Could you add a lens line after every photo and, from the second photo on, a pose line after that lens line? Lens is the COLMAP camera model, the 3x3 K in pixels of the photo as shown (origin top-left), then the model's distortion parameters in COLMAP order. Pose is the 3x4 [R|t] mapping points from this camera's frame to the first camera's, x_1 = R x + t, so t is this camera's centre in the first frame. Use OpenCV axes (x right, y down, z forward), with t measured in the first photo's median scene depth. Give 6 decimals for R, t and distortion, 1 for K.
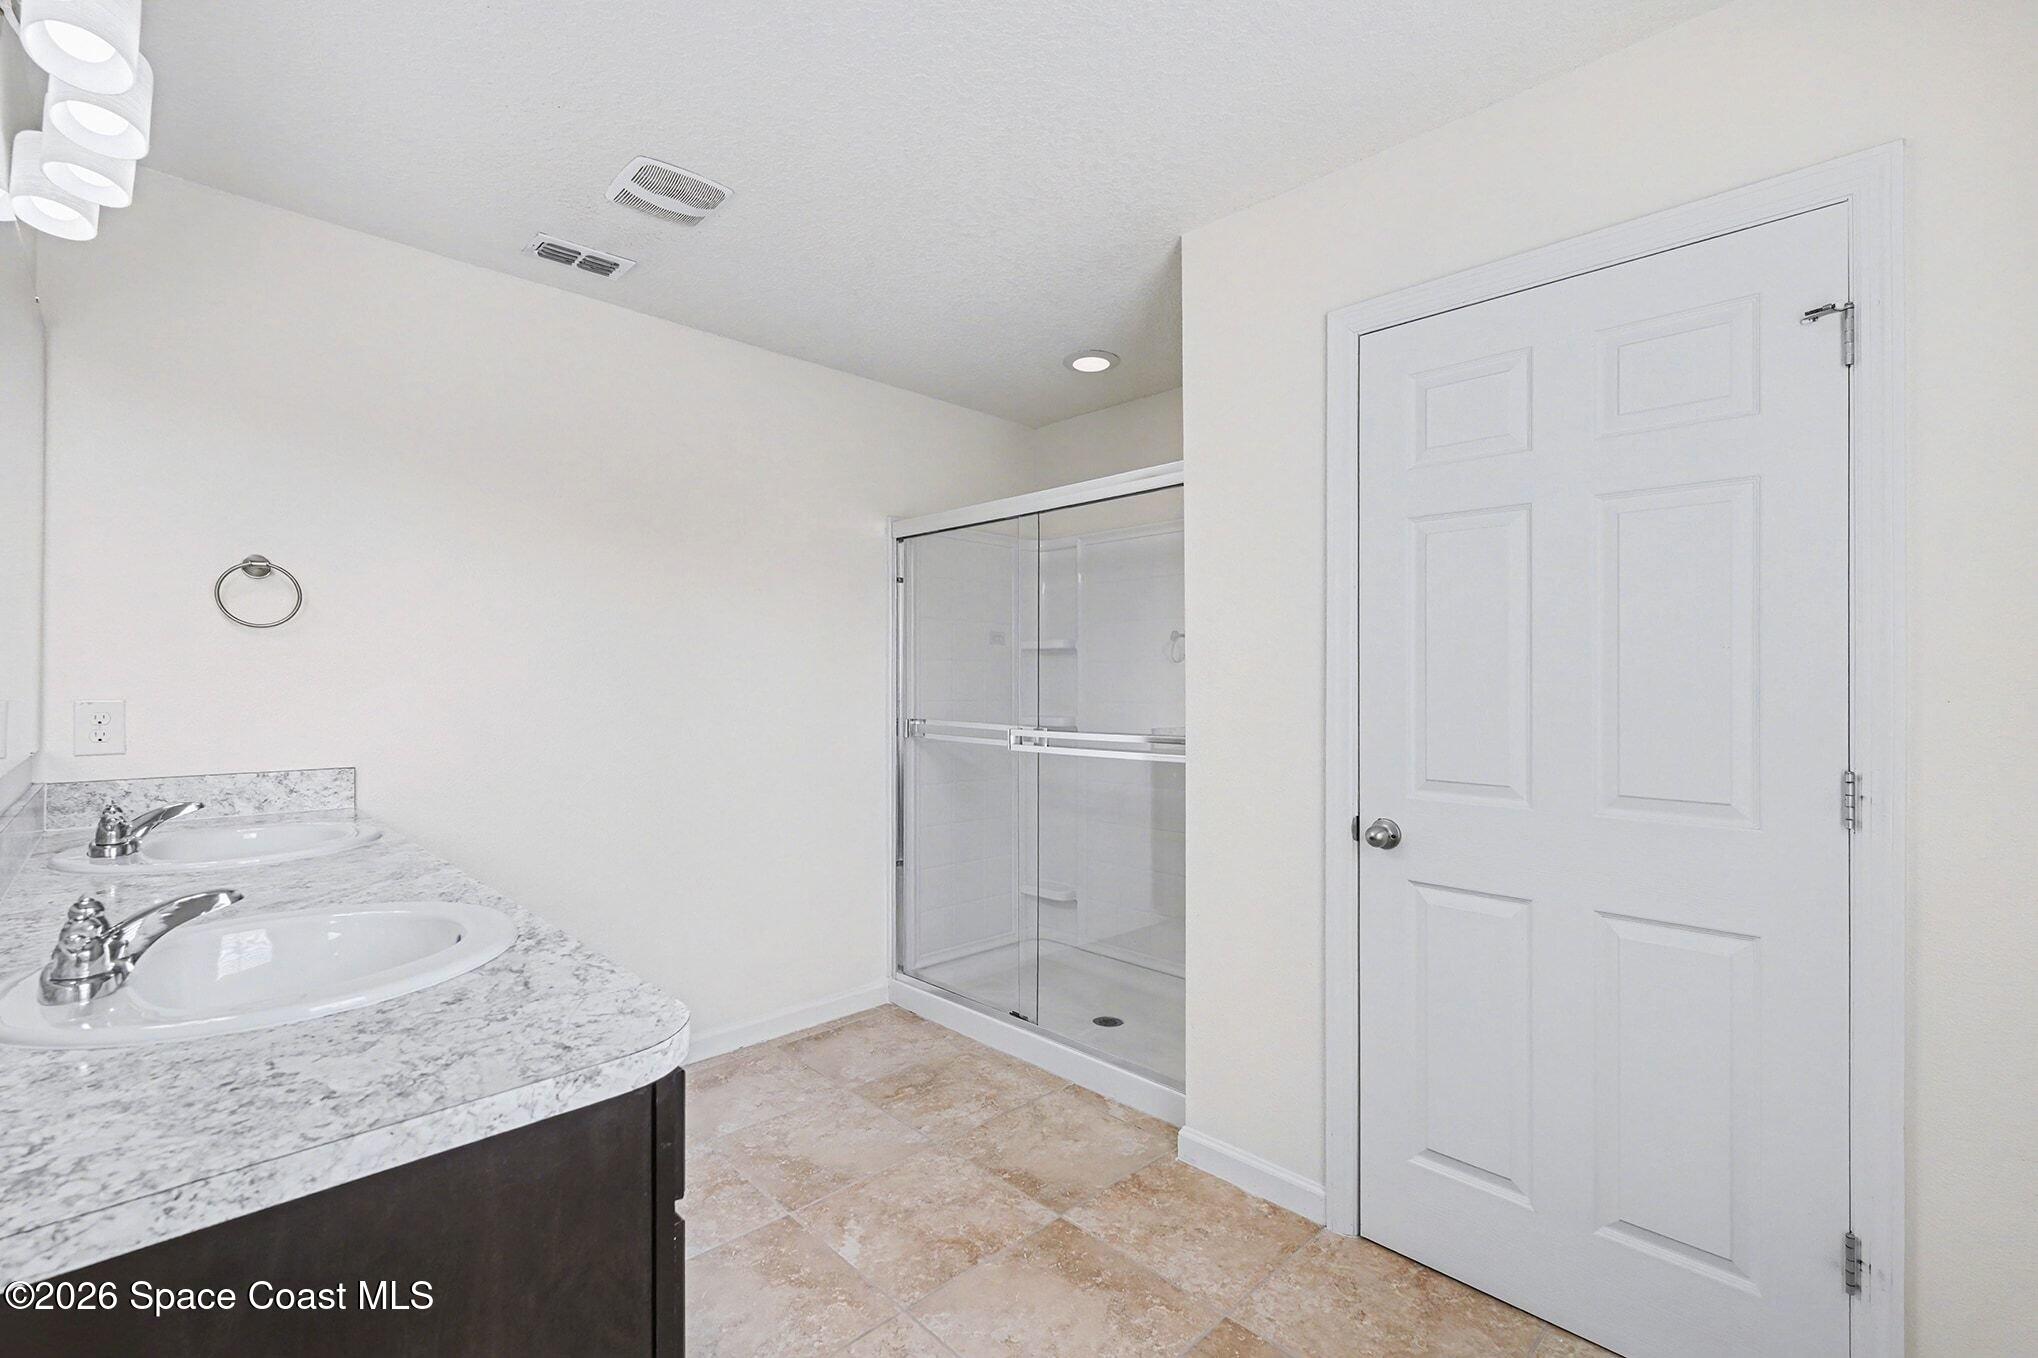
lens RADIAL K [[865.7, 0, 1040.3], [0, 865.7, 673.2], [0, 0, 1]] dist [0.000913, 0.000264]
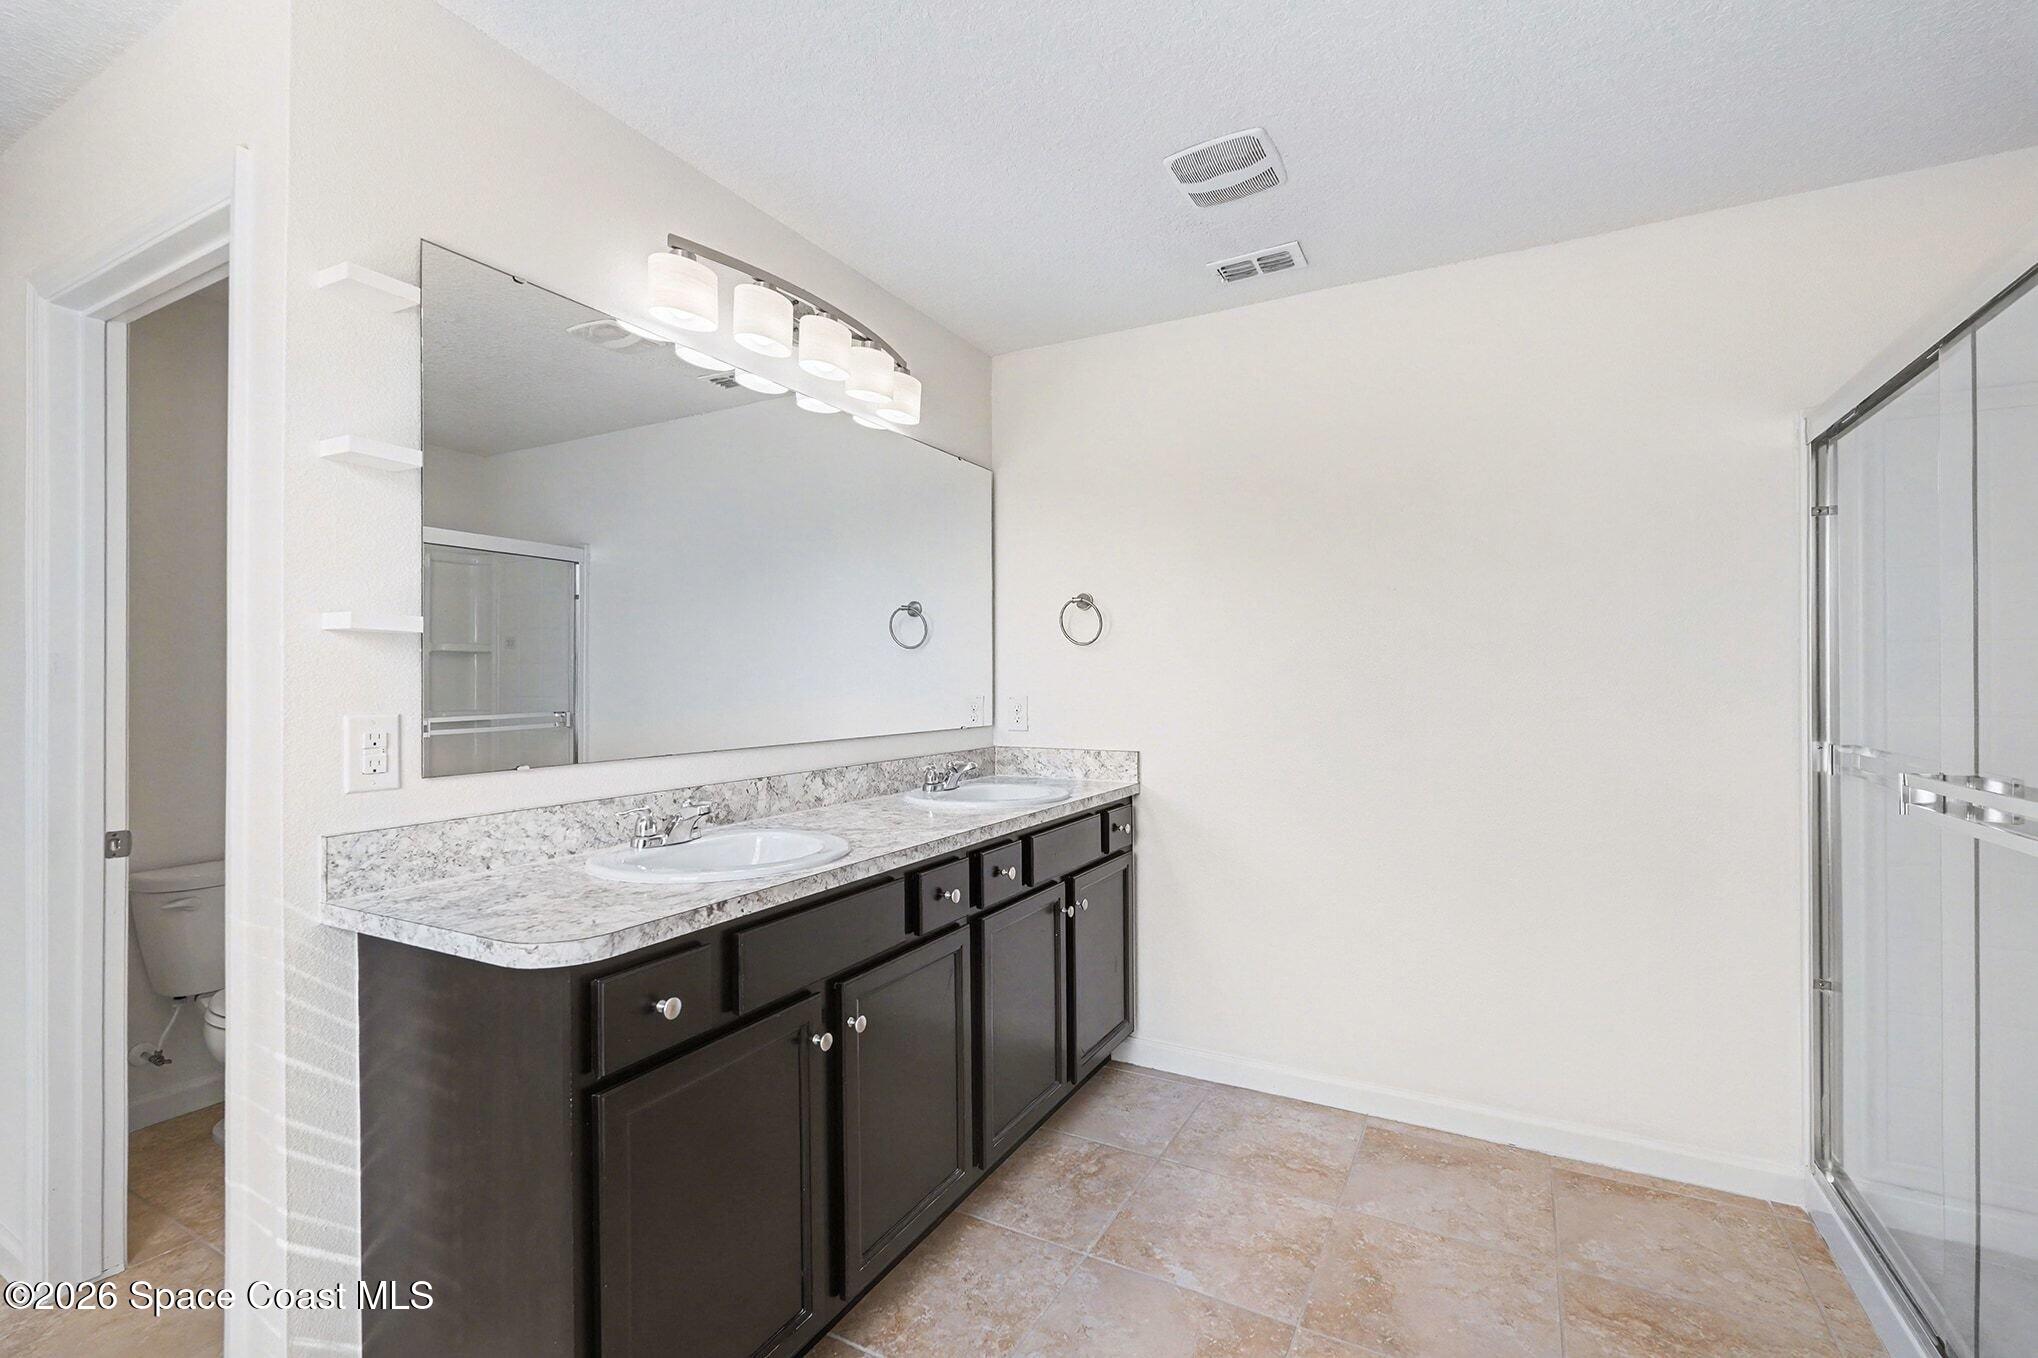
lens RADIAL K [[894.0, 0, 1030.7], [0, 894.0, 683.7], [0, 0, 1]] dist [0.000209, 0.000809]
pose [[0.308955, 0.002104, -0.951074, 0.416446], [0.009093, 0.999945, 0.005166, 0.001086], [0.951033, -0.010244, 0.308919, 0.464831]]
